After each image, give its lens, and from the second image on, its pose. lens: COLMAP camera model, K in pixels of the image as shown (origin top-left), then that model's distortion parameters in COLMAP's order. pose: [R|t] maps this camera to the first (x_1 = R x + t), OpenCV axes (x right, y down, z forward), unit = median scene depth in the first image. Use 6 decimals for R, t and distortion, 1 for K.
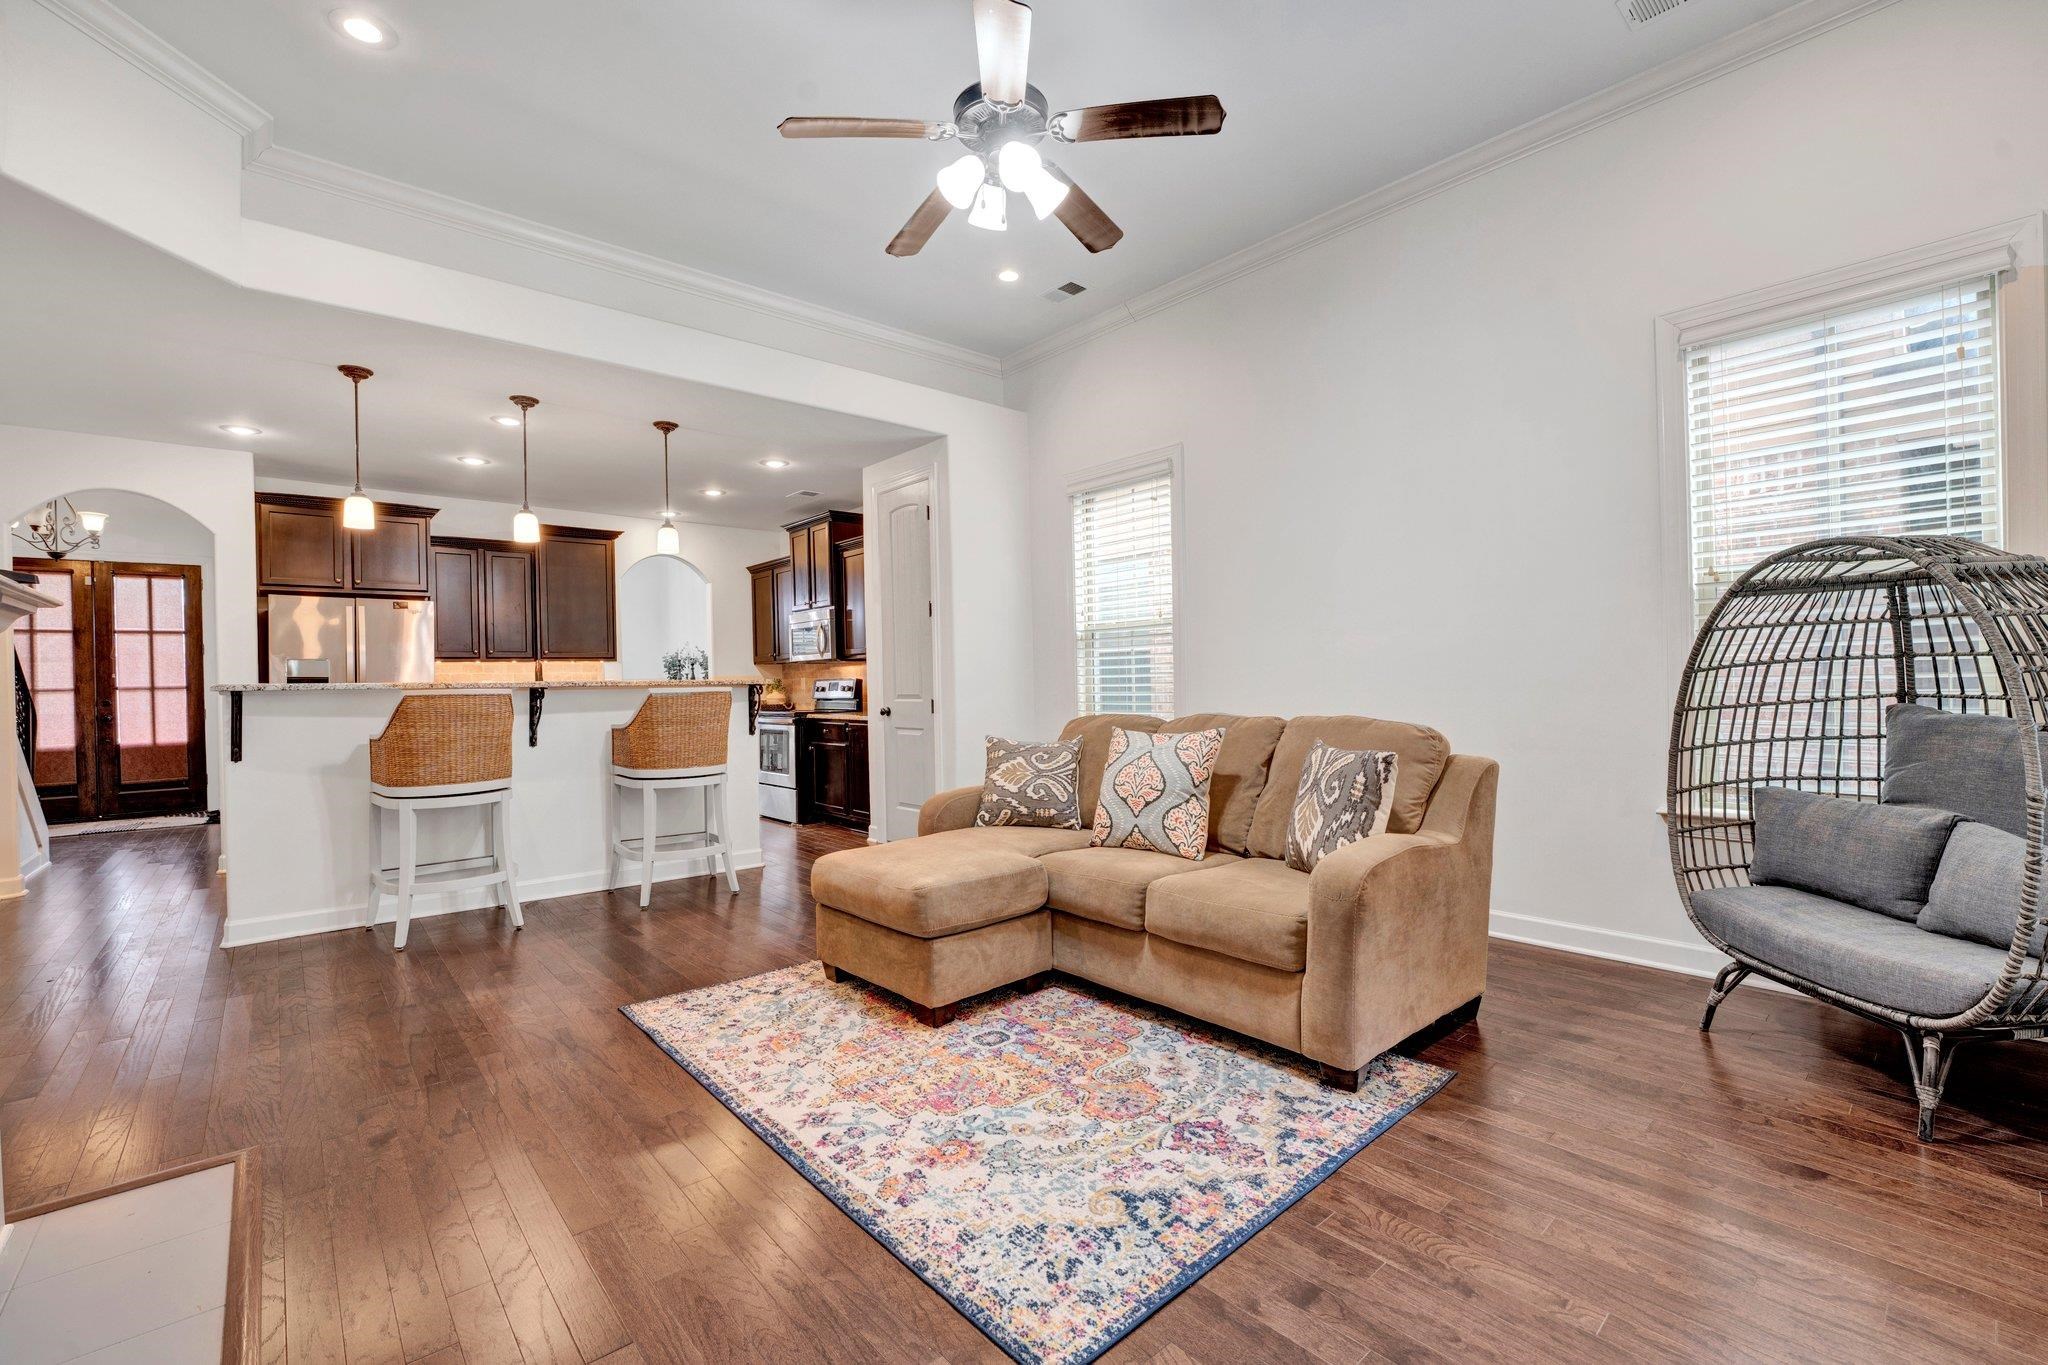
lens RADIAL K [[869.9, 0, 1021.4], [0, 869.9, 686.1], [0, 0, 1]] dist [-0.027665, 0.004958]
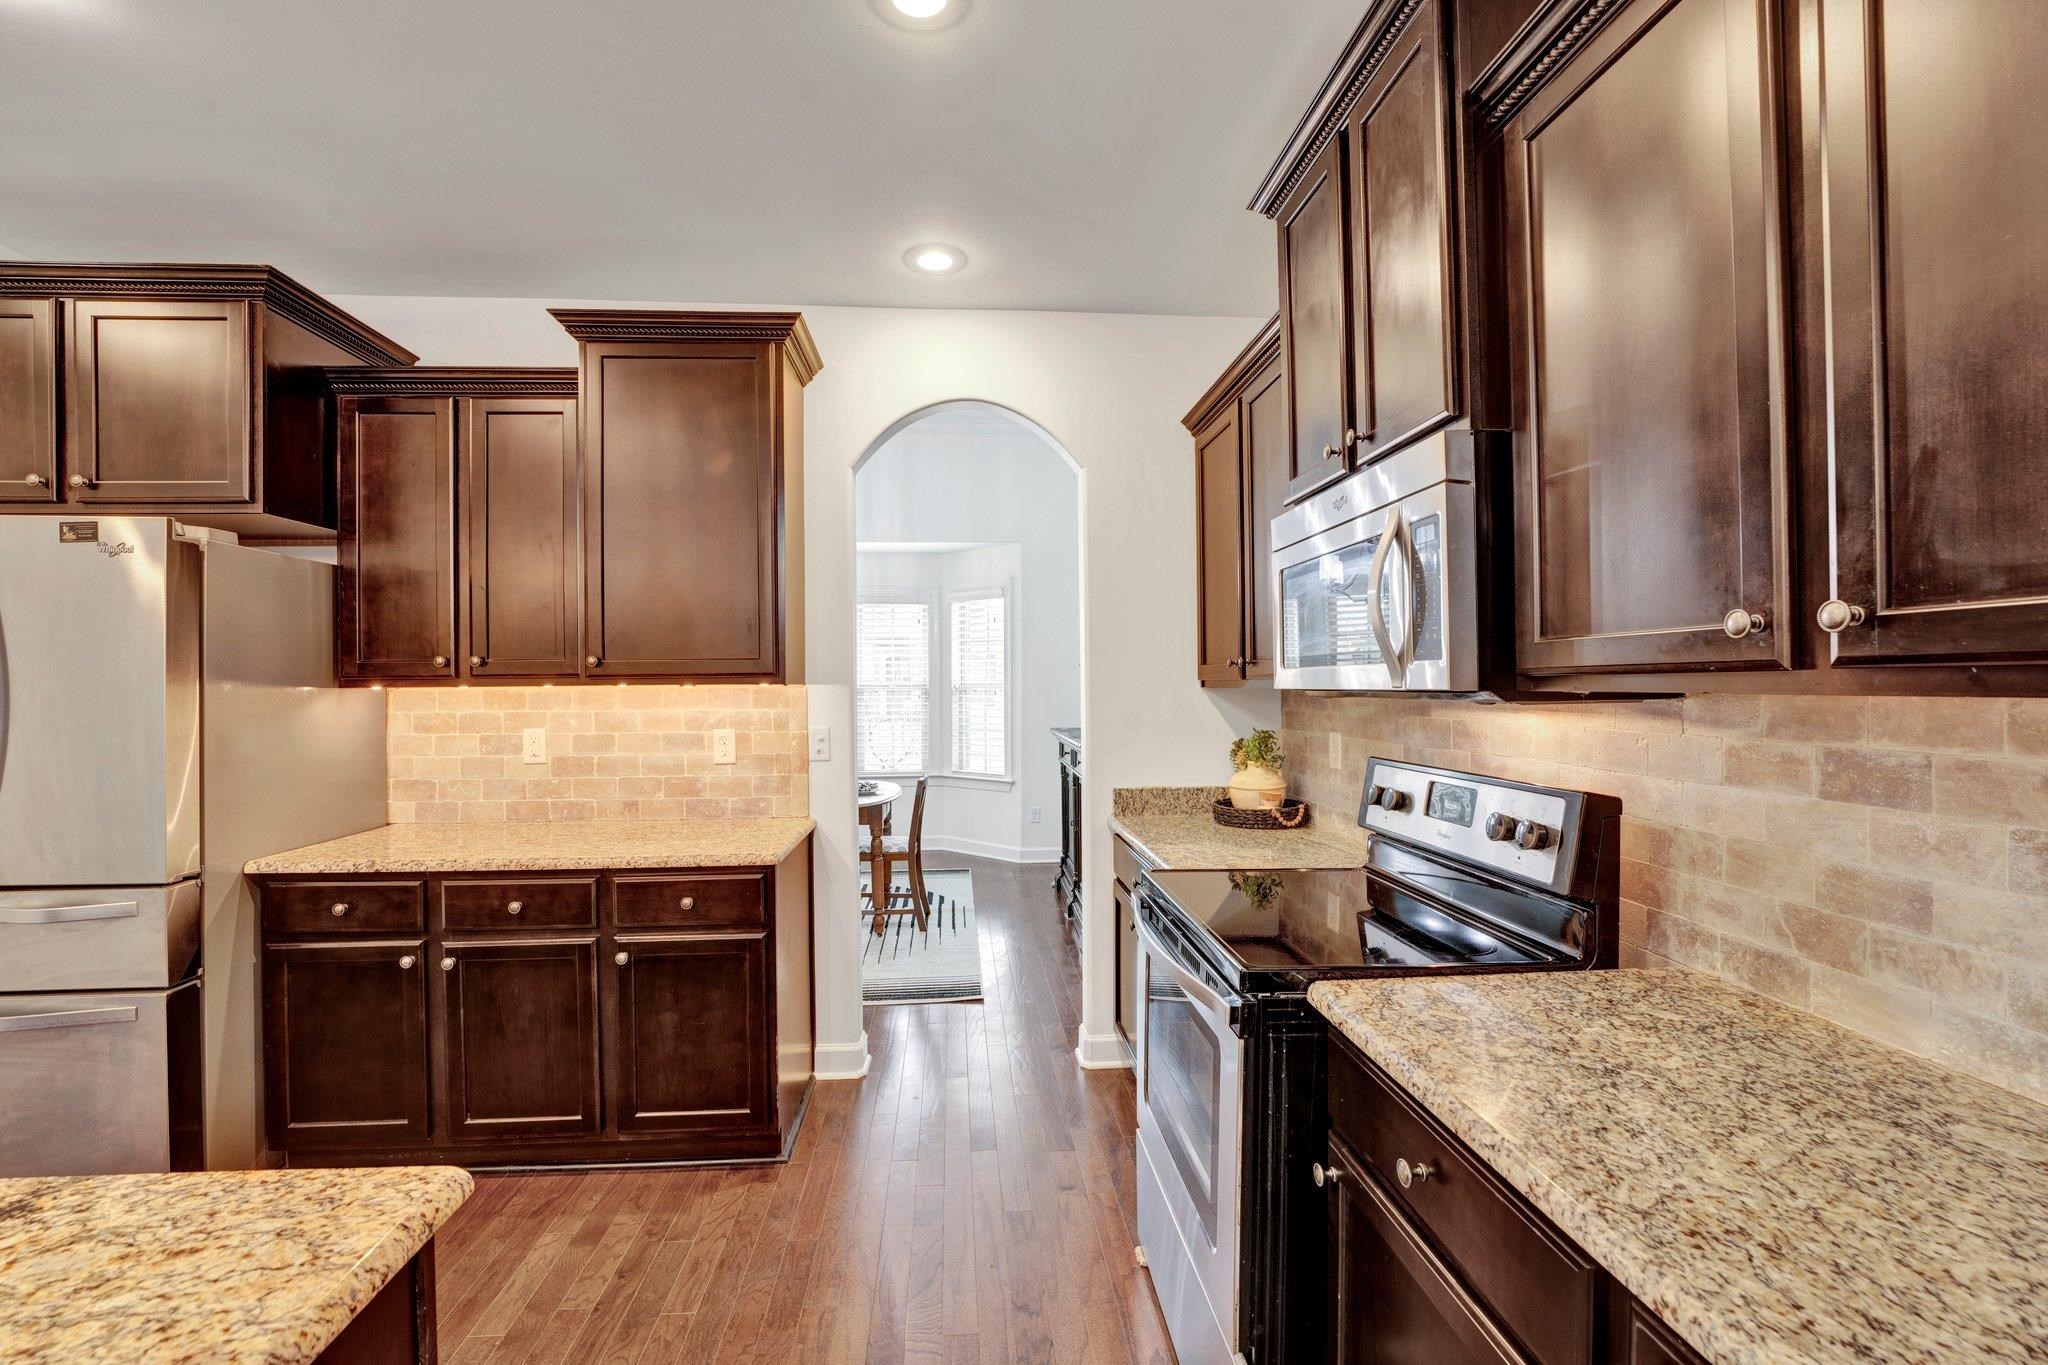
lens RADIAL K [[869.9, 0, 1021.4], [0, 869.9, 686.1], [0, 0, 1]] dist [-0.027665, 0.004958]
pose [[0.804069, 0.014341, -0.594364, -0.523393], [-0.010433, 0.999895, 0.010012, -0.097406], [0.594445, -0.001849, 0.804134, 2.278938]]
